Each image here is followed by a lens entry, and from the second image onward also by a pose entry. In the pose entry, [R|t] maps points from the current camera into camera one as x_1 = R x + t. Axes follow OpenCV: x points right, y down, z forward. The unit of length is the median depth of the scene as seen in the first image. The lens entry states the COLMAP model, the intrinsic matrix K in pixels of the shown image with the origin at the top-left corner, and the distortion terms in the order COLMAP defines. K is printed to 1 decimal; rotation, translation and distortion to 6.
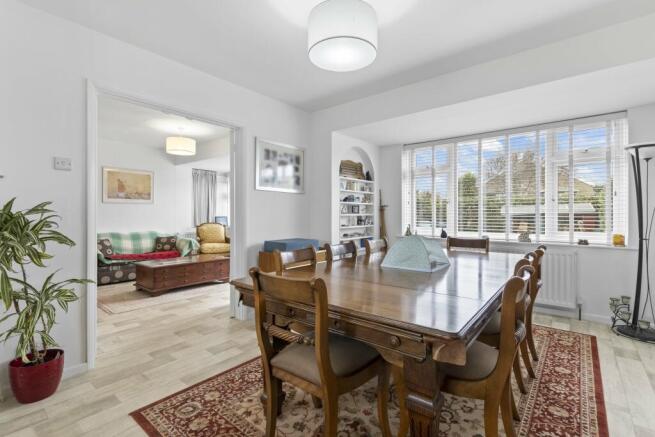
lens RADIAL K [[301.6, 0, 327.5], [0, 301.6, 218.5], [0, 0, 1]] dist [0.001994, 0.000055]
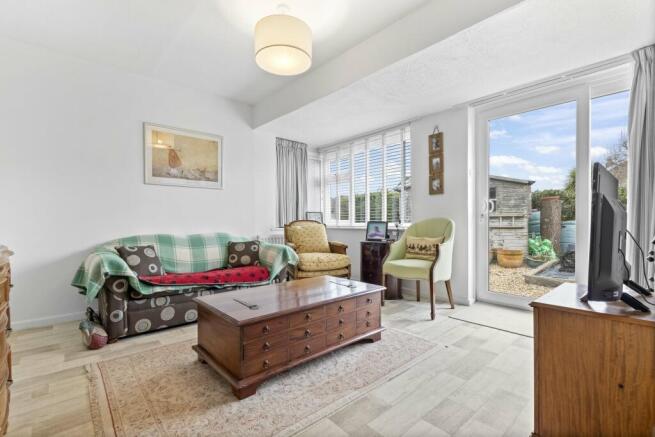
lens RADIAL K [[301.6, 0, 327.5], [0, 301.6, 218.5], [0, 0, 1]] dist [0.001994, 0.000055]
pose [[0.988691, -0.008915, -0.149702, -0.291492], [0.006233, 0.999812, -0.018376, 0.027420], [0.149837, 0.017235, 0.988560, 0.451551]]
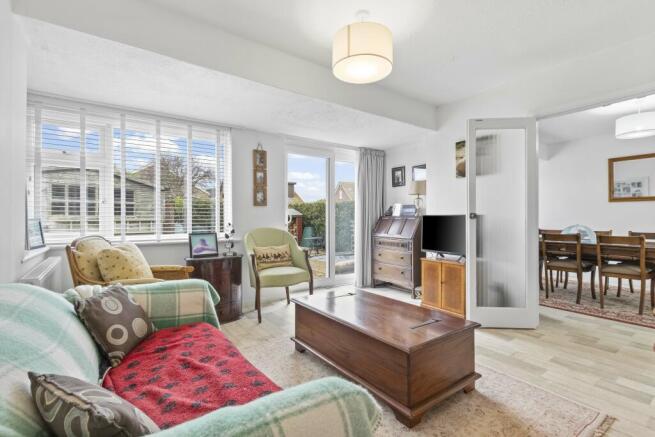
lens RADIAL K [[308.5, 0, 327.1], [0, 308.5, 204.5], [0, 0, 1]] dist [0.001075, -0.000081]
pose [[0.244527, 0.045170, 0.968590, -0.770044], [0.009031, 0.998765, -0.048857, 0.000914], [-0.969600, 0.020694, 0.243817, 0.770780]]
